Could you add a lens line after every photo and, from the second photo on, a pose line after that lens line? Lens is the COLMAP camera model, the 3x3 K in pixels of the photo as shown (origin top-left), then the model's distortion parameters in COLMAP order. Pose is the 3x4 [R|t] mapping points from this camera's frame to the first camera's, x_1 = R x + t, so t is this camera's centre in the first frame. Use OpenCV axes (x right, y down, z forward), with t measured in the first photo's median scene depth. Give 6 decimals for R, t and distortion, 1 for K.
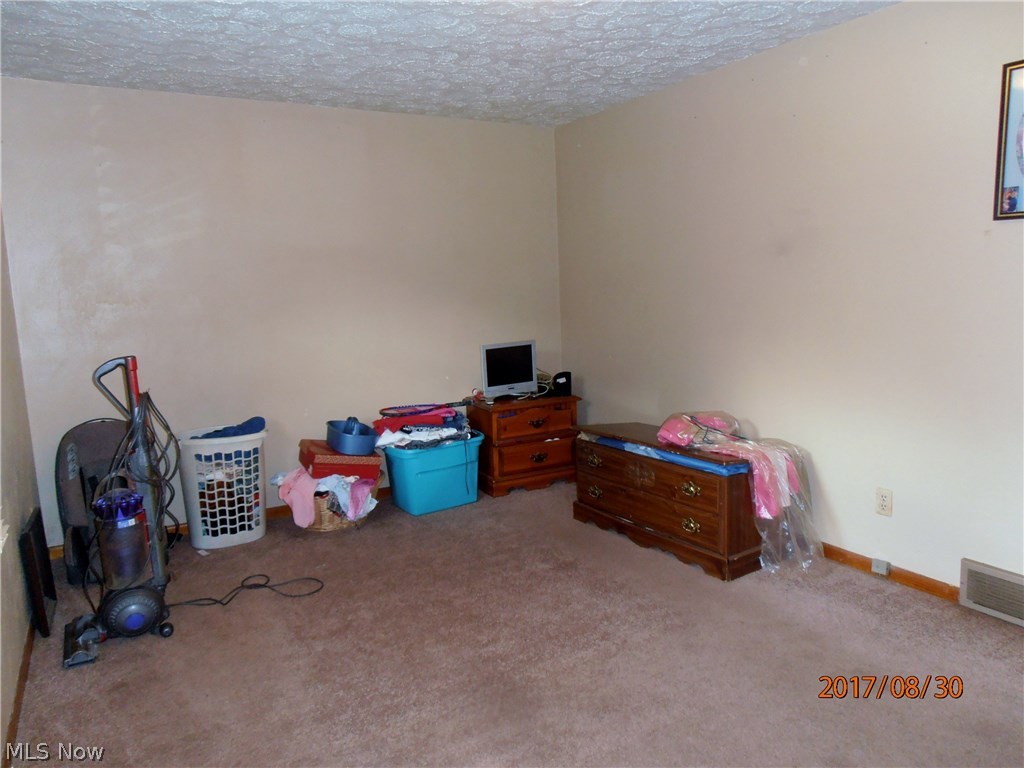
lens RADIAL K [[715.2, 0, 512.0], [0, 715.2, 384.0], [0, 0, 1]] dist [-0.013027, 0.003982]
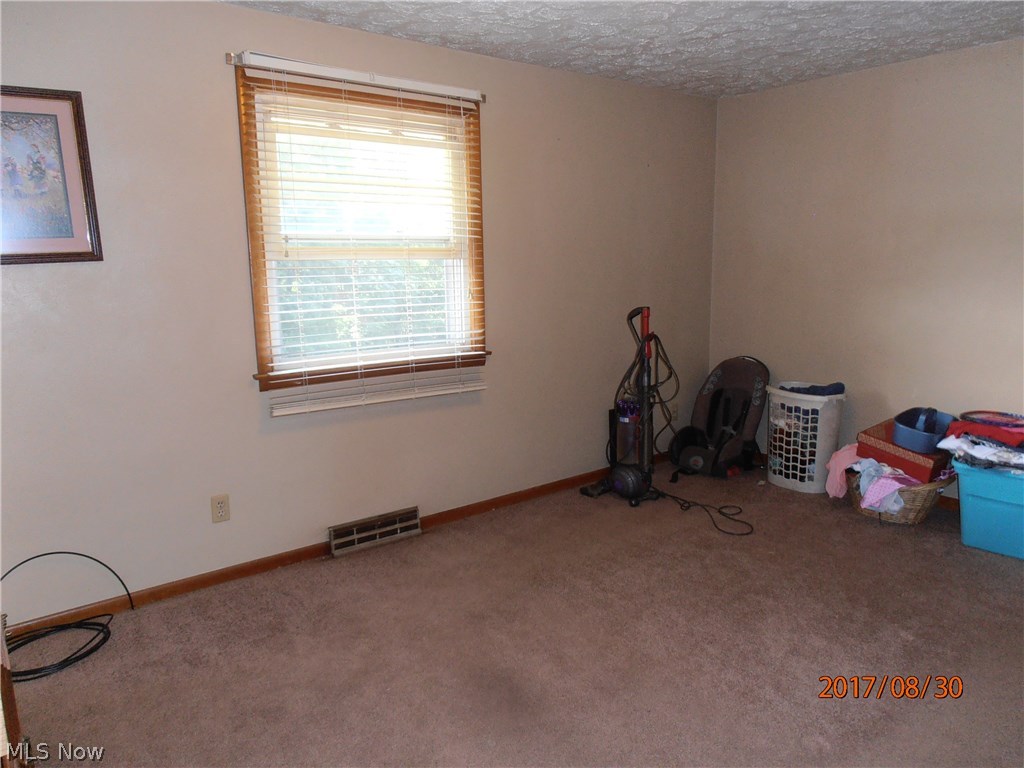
lens RADIAL K [[715.2, 0, 512.0], [0, 715.2, 384.0], [0, 0, 1]] dist [-0.013027, 0.003982]
pose [[0.089485, 0.192105, -0.977286, 0.641965], [-0.138014, 0.974148, 0.178851, -0.076730], [0.986379, 0.118875, 0.113685, 0.419552]]
